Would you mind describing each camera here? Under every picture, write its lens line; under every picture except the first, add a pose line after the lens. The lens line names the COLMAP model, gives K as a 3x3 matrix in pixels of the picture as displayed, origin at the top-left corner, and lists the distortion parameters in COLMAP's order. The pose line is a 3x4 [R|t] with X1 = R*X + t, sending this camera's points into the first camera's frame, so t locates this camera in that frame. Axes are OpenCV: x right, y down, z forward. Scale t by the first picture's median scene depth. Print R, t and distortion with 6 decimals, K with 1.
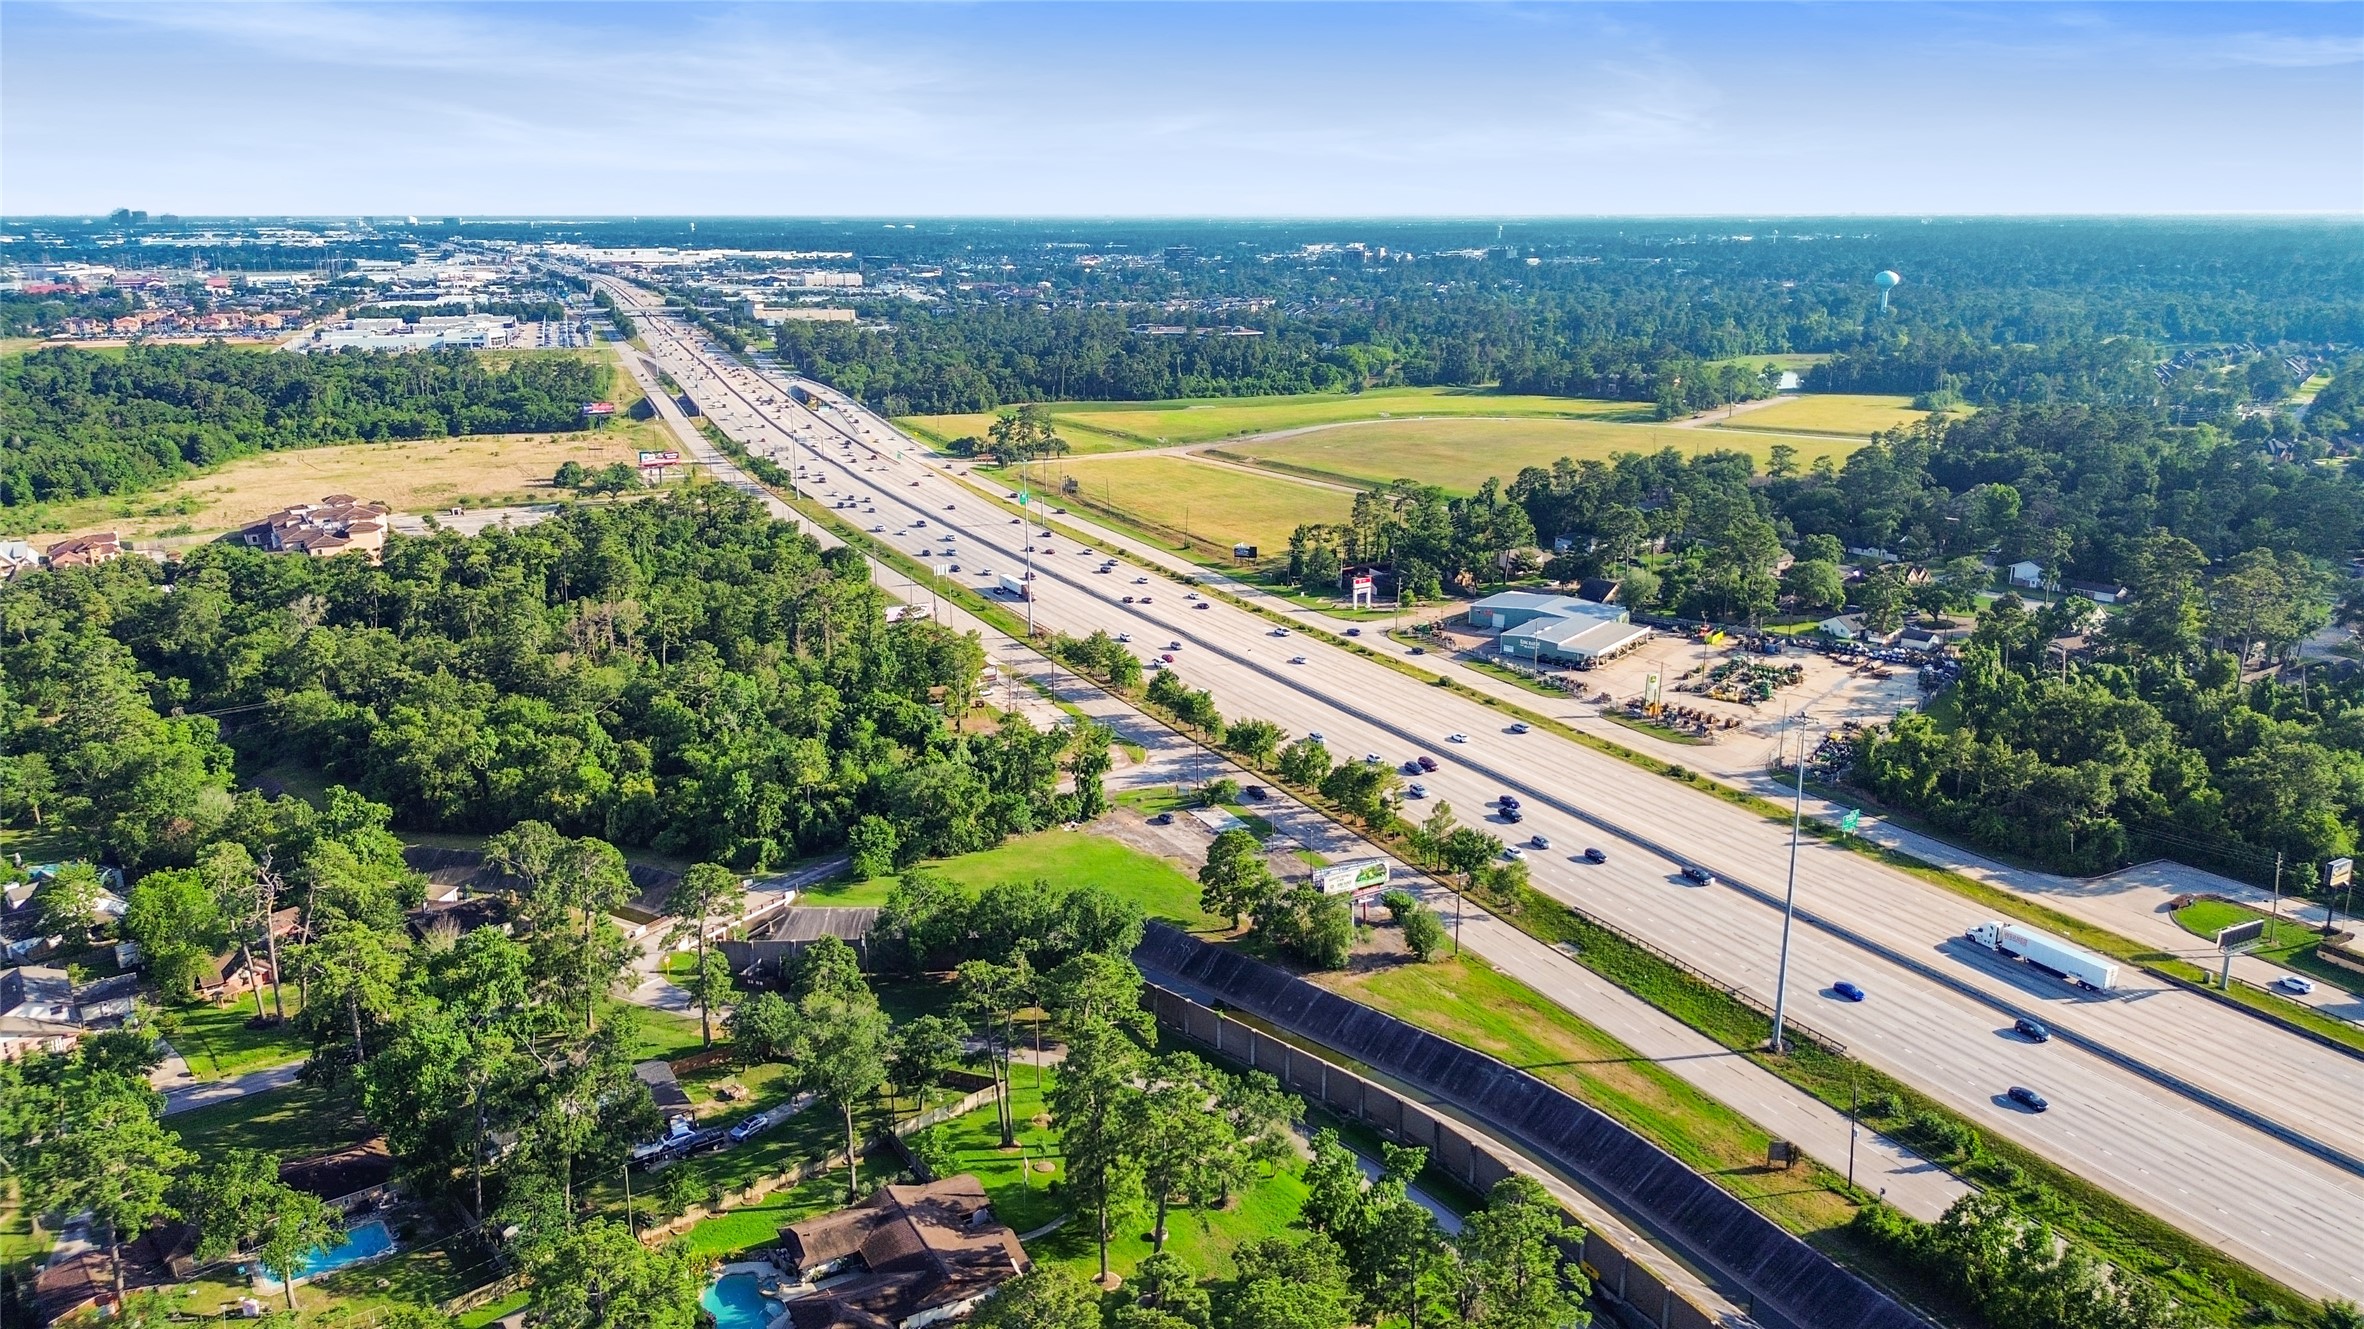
lens RADIAL K [[1667.9, 0, 1182.0], [0, 1667.9, 664.5], [0, 0, 1]] dist [0.090517, -0.115623]
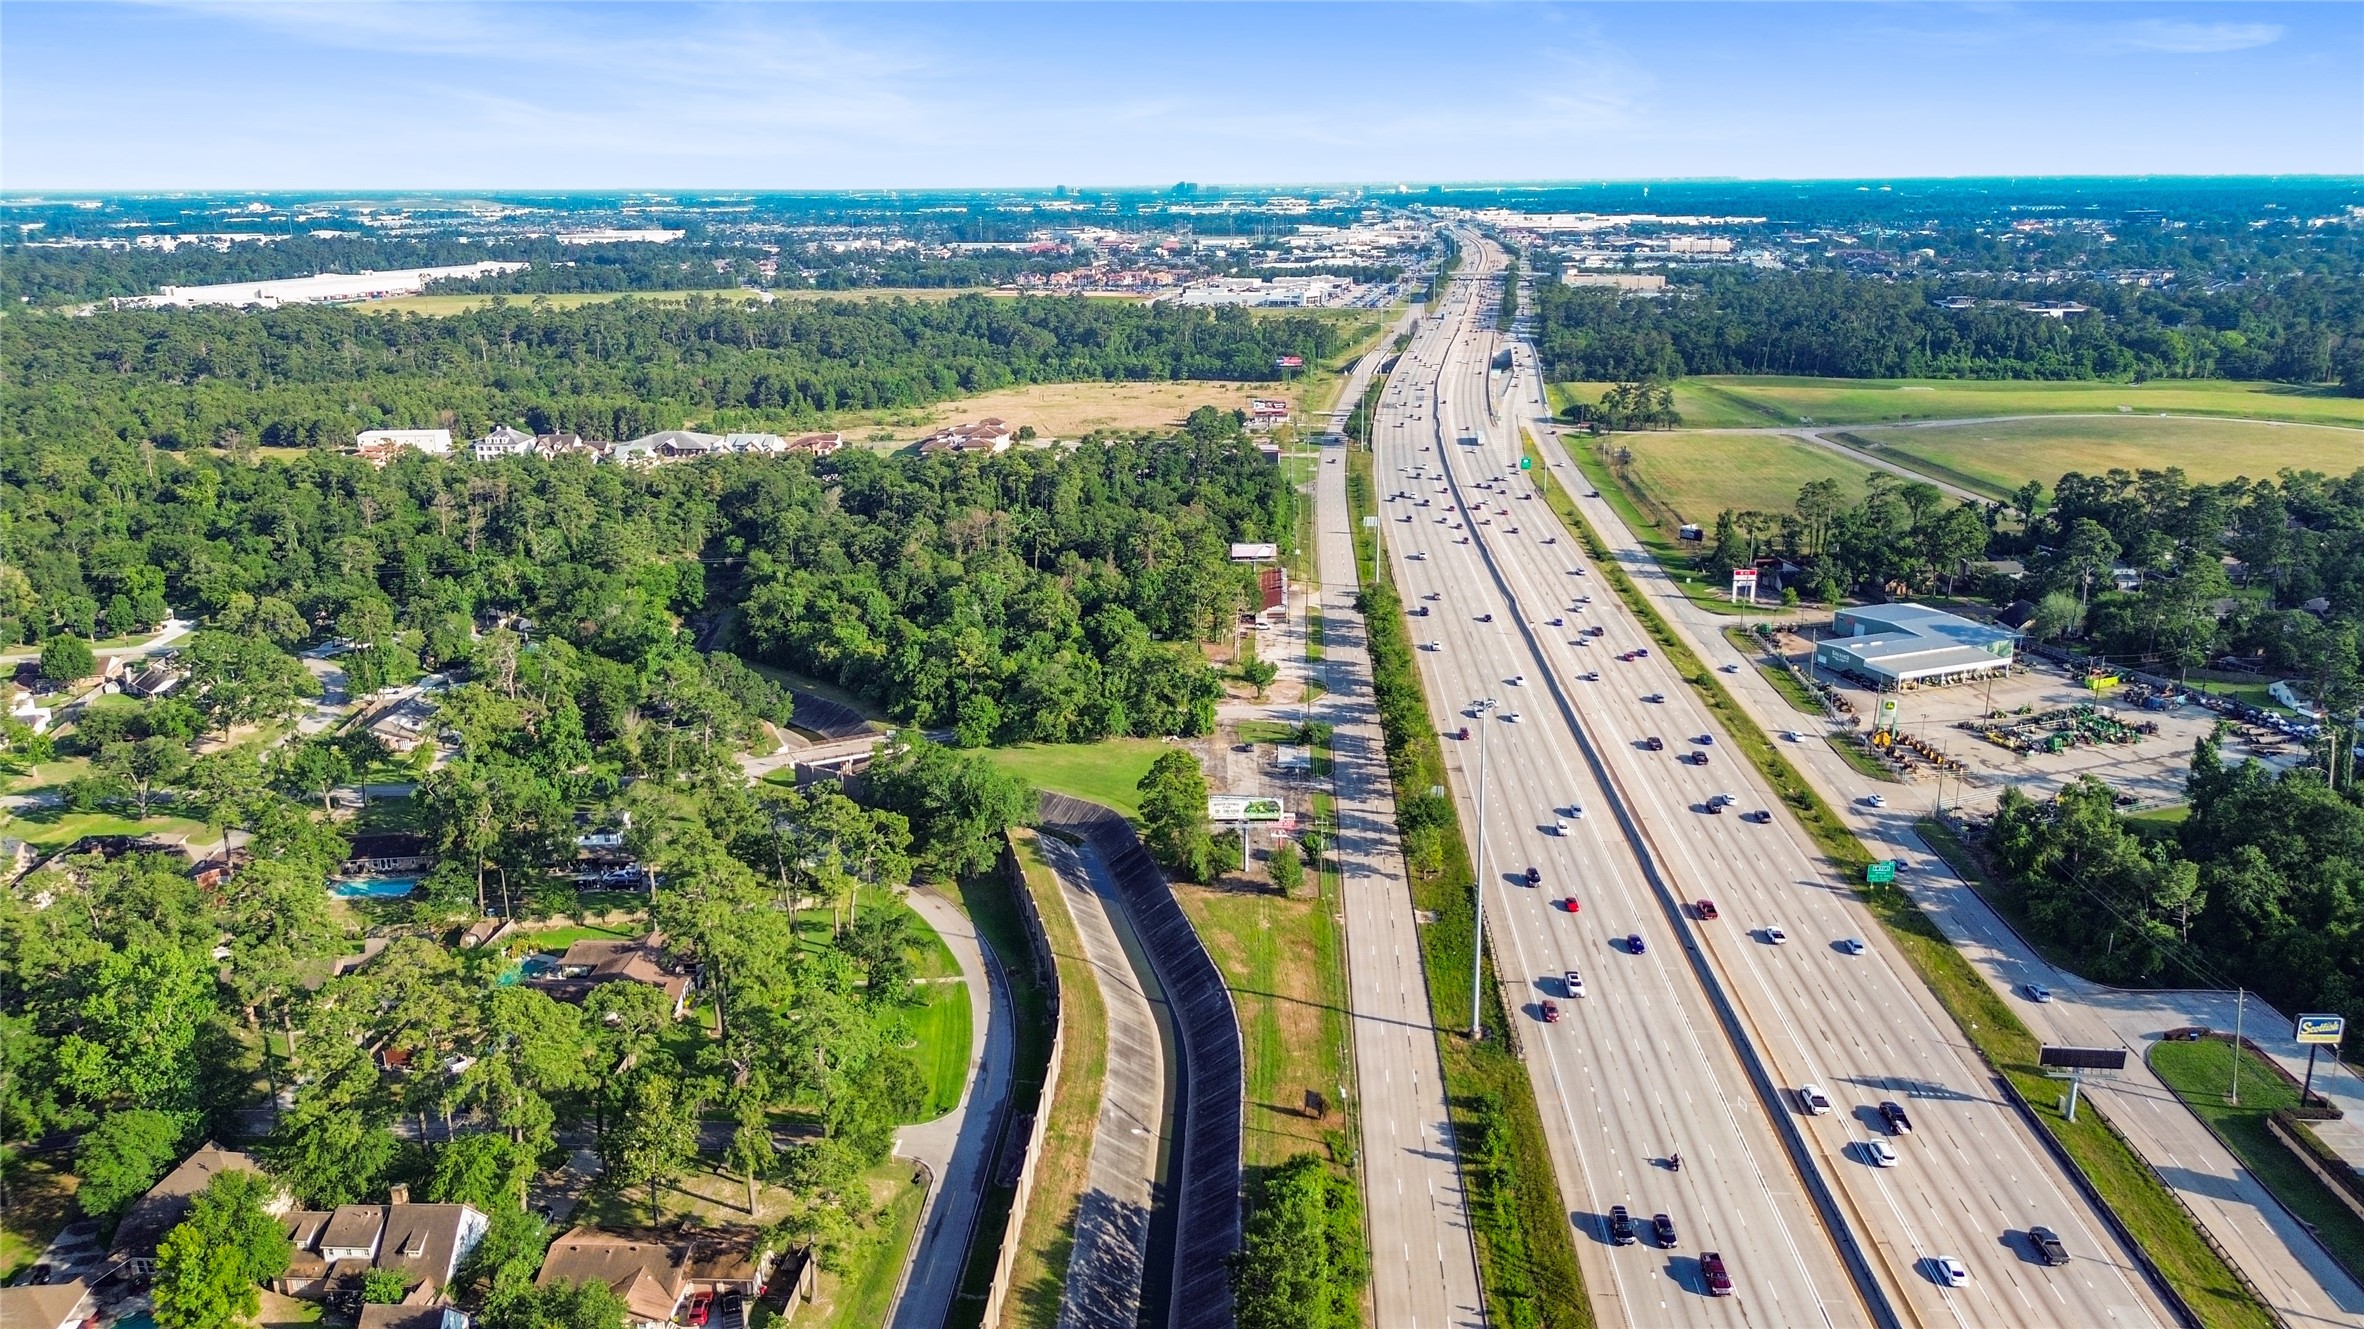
lens RADIAL K [[1667.9, 0, 1182.0], [0, 1667.9, 664.5], [0, 0, 1]] dist [0.090517, -0.115623]
pose [[0.848687, 0.141799, -0.509532, 0.390962], [-0.131741, 0.989701, 0.055996, -0.012581], [0.512225, 0.019603, 0.858628, 0.033126]]
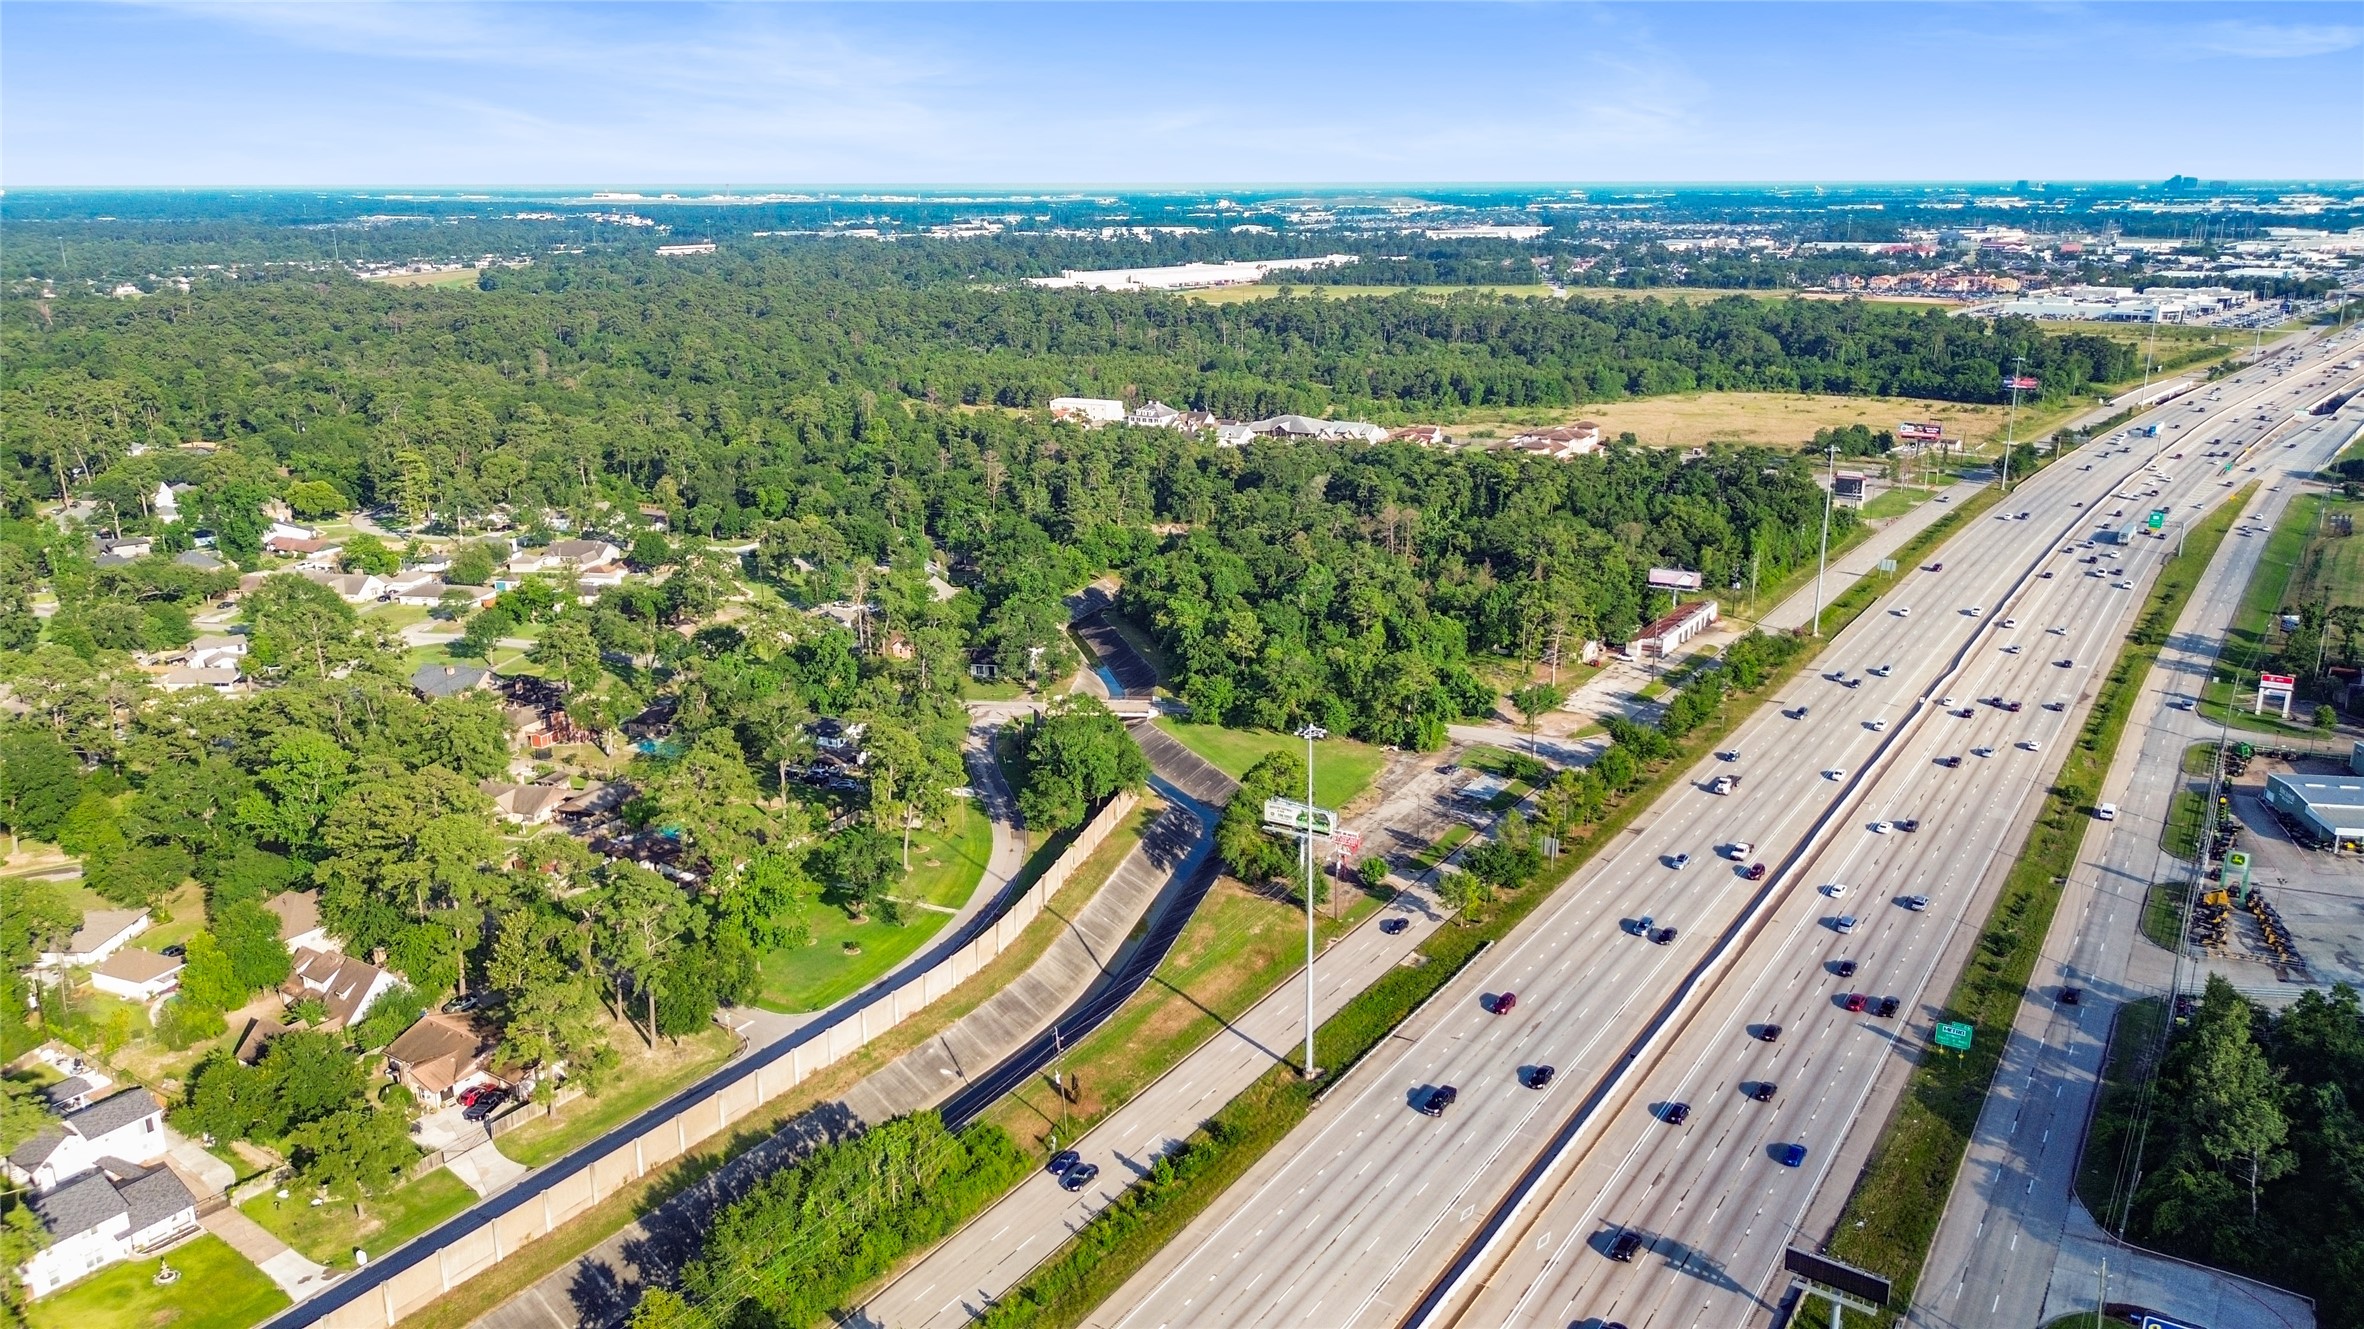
lens RADIAL K [[1667.9, 0, 1182.0], [0, 1667.9, 664.5], [0, 0, 1]] dist [0.090517, -0.115623]
pose [[0.467187, 0.243319, -0.850019, 0.614658], [-0.227114, 0.962154, 0.150591, -0.070638], [0.854491, 0.122697, 0.504767, 0.249308]]
